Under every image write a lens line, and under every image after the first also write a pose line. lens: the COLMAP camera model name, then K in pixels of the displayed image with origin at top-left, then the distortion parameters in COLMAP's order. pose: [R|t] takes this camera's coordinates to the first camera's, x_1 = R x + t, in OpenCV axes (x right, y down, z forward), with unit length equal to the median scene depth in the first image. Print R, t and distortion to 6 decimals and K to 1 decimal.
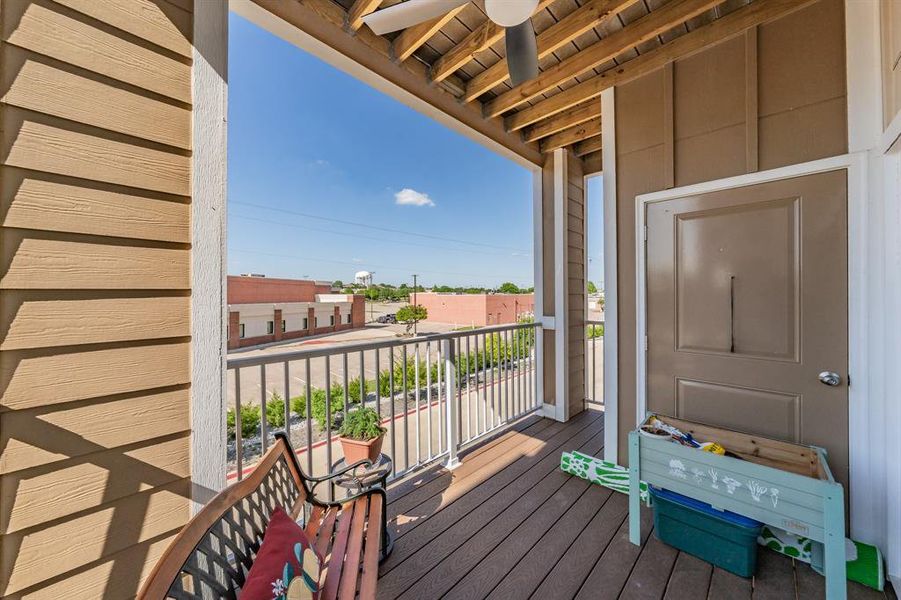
lens RADIAL K [[319.4, 0, 445.1], [0, 319.4, 295.8], [0, 0, 1]] dist [0.000108, 0.000050]
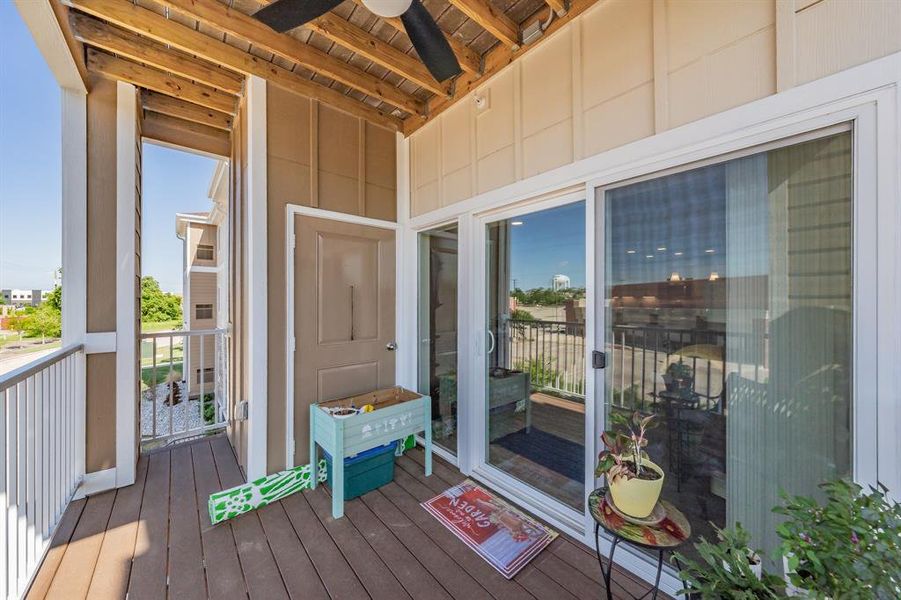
lens RADIAL K [[319.4, 0, 444.9], [0, 319.4, 299.7], [0, 0, 1]] dist [0.000108, 0.000050]
pose [[0.079182, -0.000515, 0.996860, -0.382669], [0.002346, 0.999997, 0.000331, -0.000562], [-0.996857, 0.002313, 0.079183, 0.396543]]
